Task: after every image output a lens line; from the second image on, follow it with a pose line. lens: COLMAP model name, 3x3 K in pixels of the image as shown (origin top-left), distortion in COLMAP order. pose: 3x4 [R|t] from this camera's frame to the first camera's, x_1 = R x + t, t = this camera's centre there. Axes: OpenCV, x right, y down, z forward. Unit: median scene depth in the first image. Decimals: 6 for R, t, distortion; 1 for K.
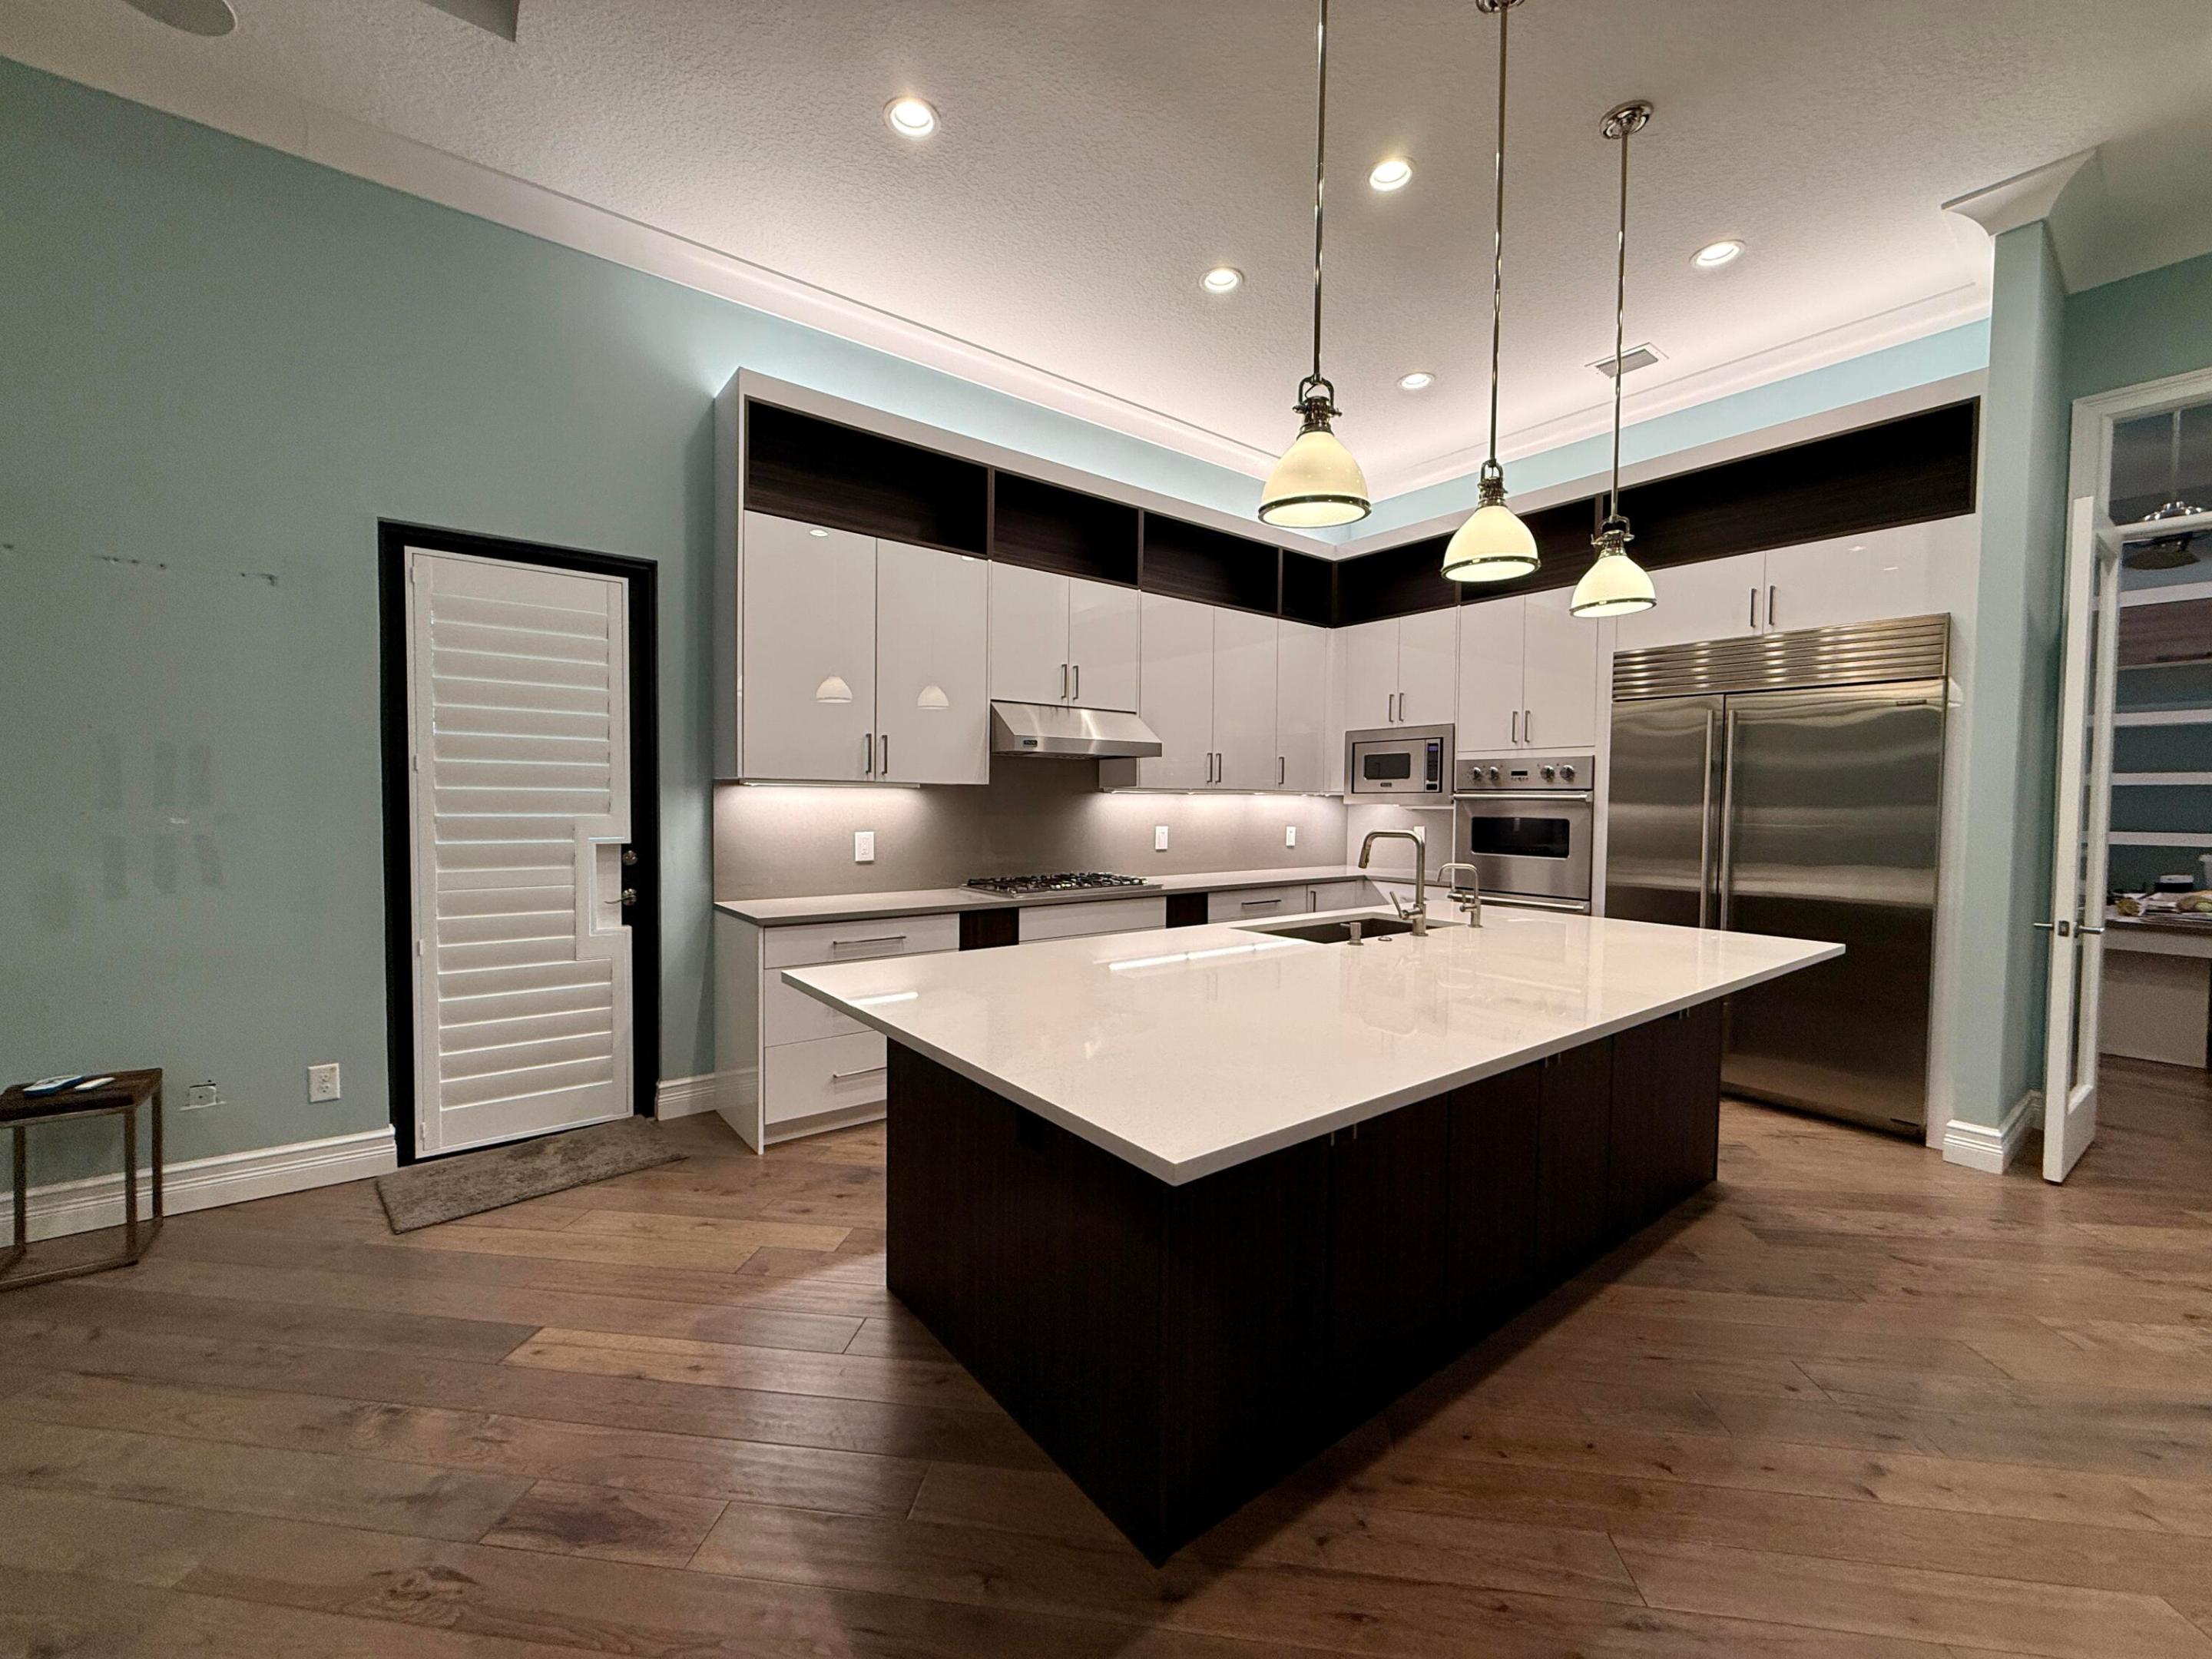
lens RADIAL K [[879.1, 0, 1102.1], [0, 879.1, 824.9], [0, 0, 1]] dist [-0.000613, 0.000178]
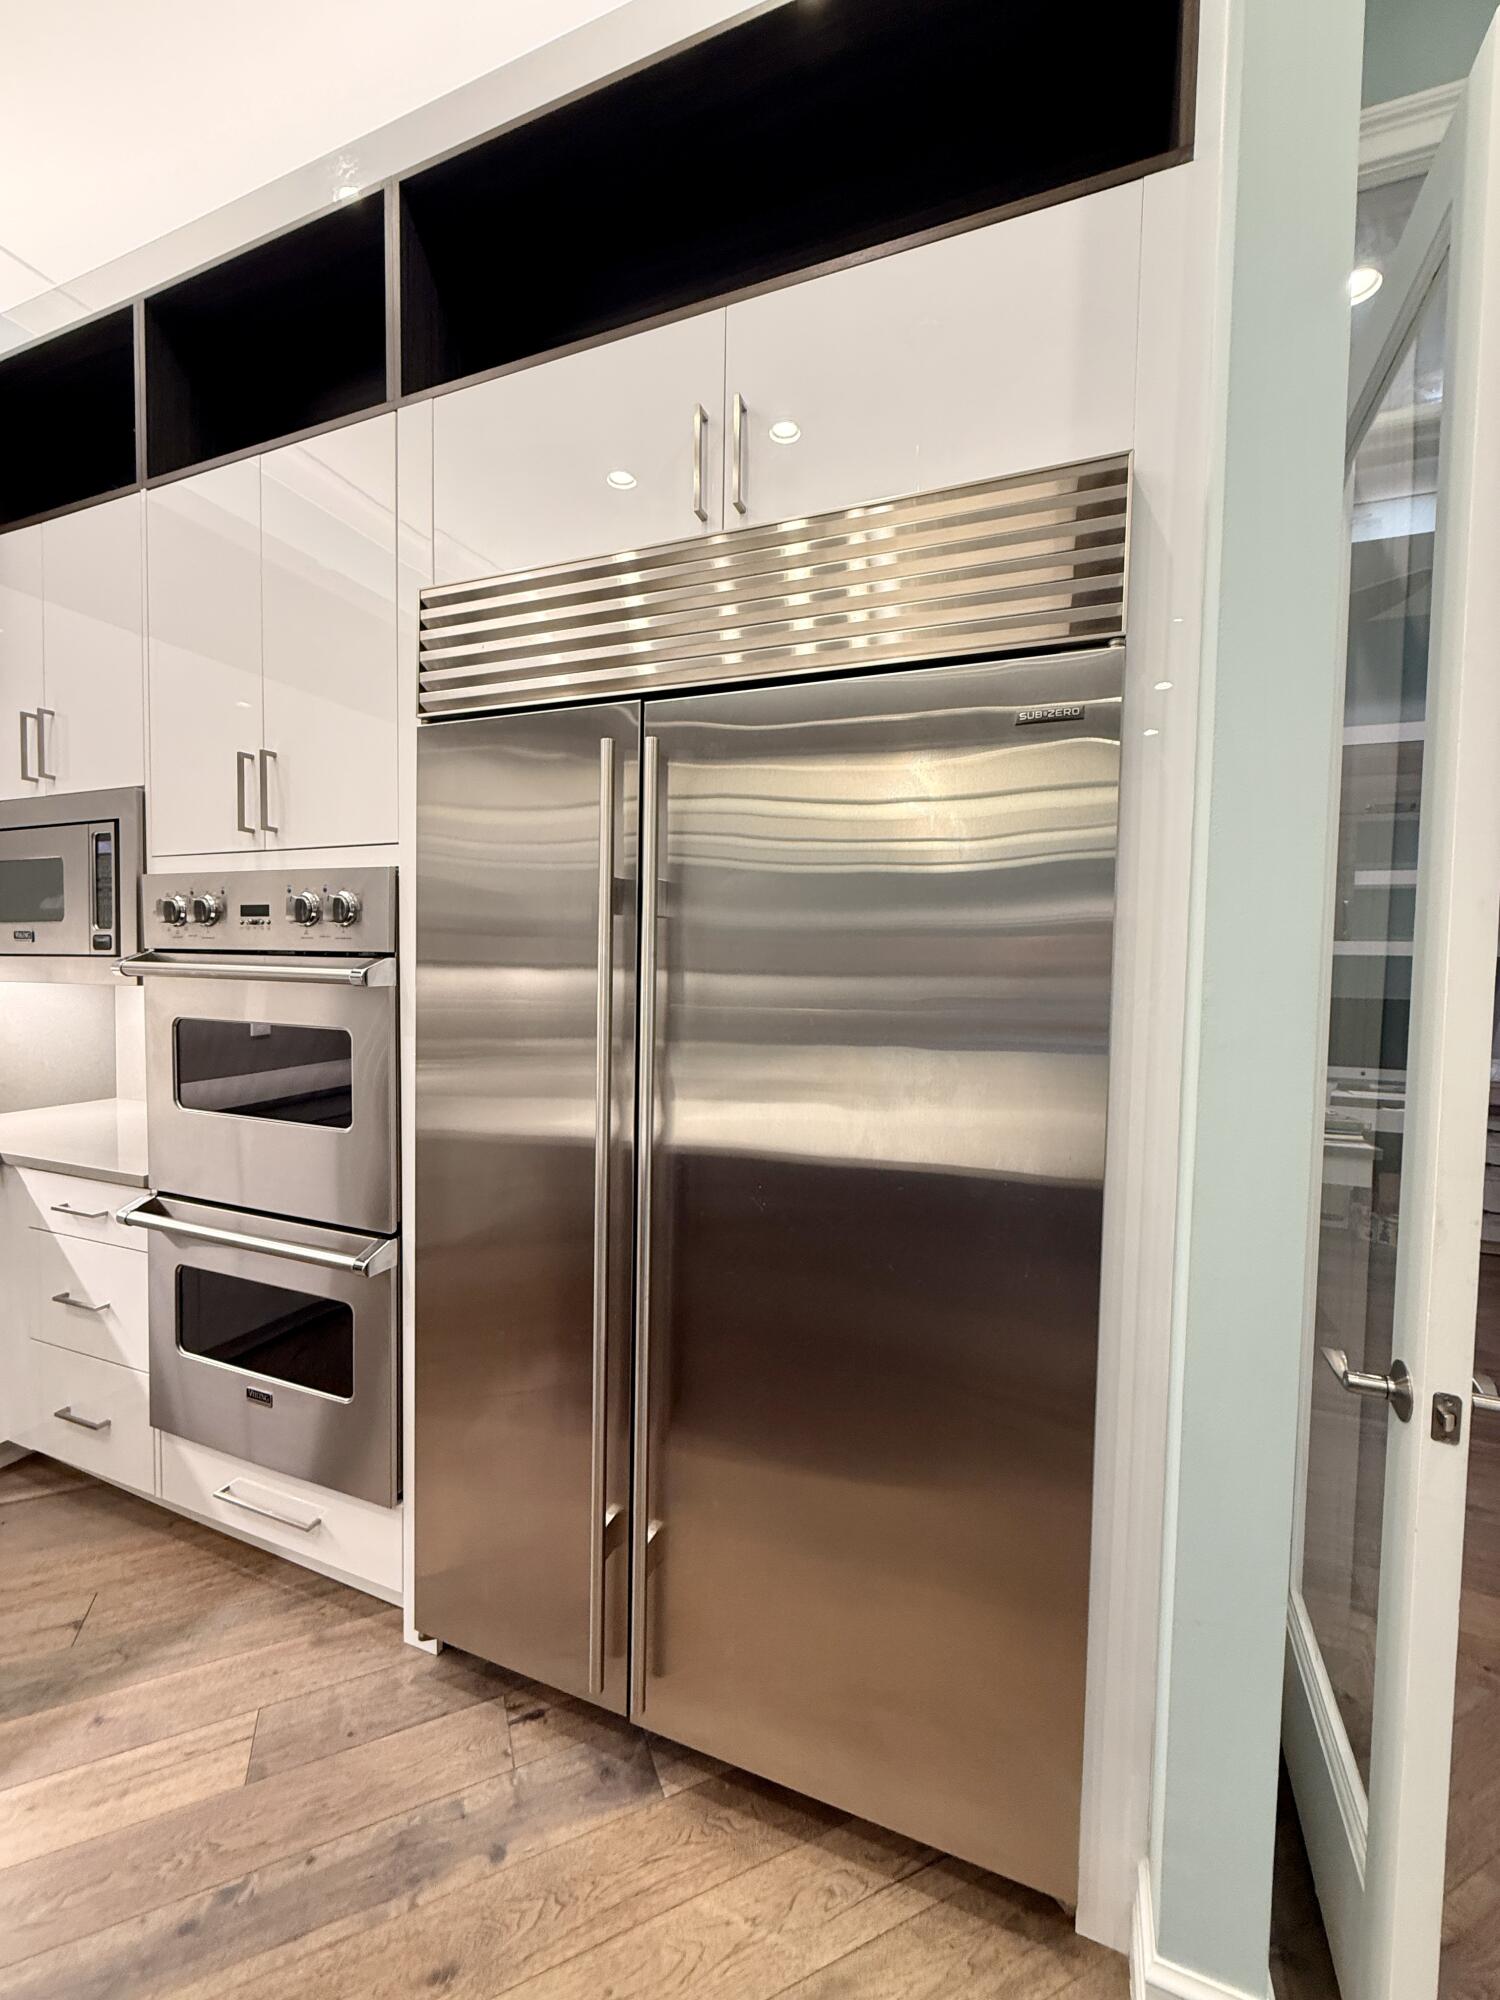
lens RADIAL K [[794.9, 0, 754.9], [0, 794.9, 1006.8], [0, 0, 1]] dist [-0.000613, 0.000178]
pose [[0.857470, -0.020166, 0.514139, 0.553549], [0.006343, 0.999570, 0.028627, -0.027781], [-0.514496, -0.021286, 0.857229, 0.662249]]
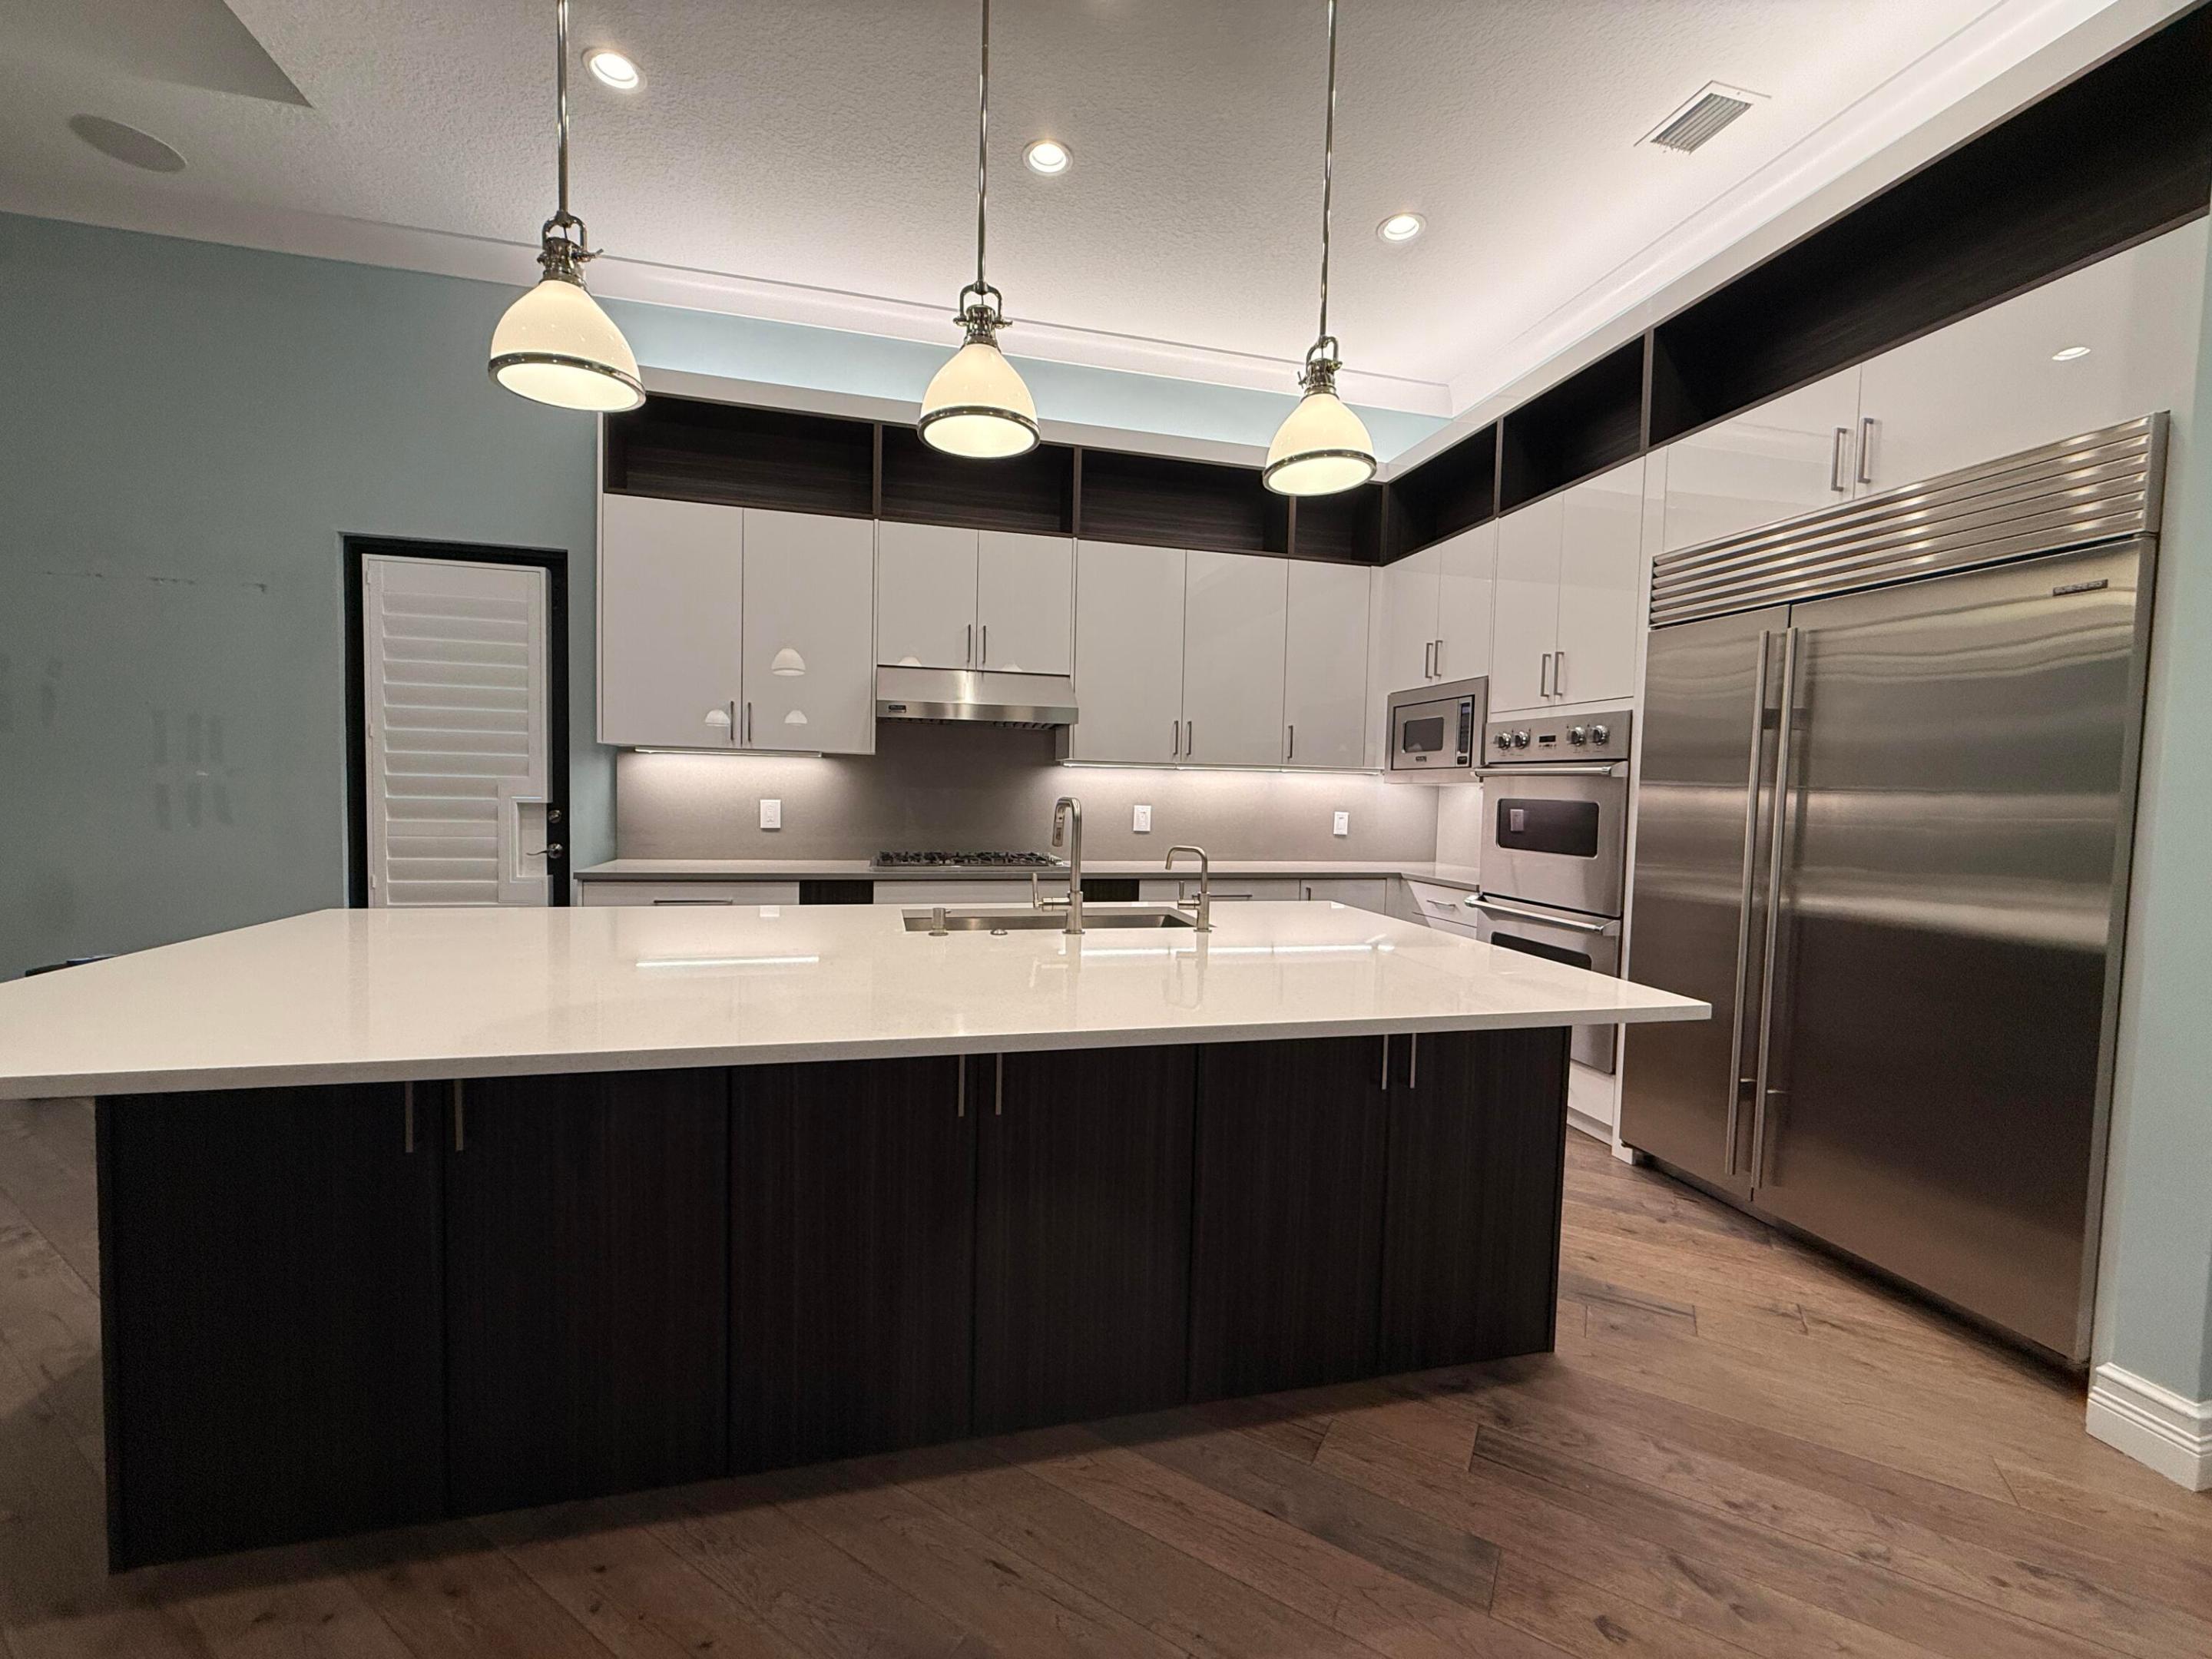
lens RADIAL K [[879.1, 0, 1101.2], [0, 879.1, 825.6], [0, 0, 1]] dist [-0.000613, 0.000178]
pose [[0.916326, 0.029131, -0.399373, 0.491750], [-0.026096, 0.999574, 0.013035, 0.014666], [0.399582, -0.001522, 0.916696, 0.214358]]
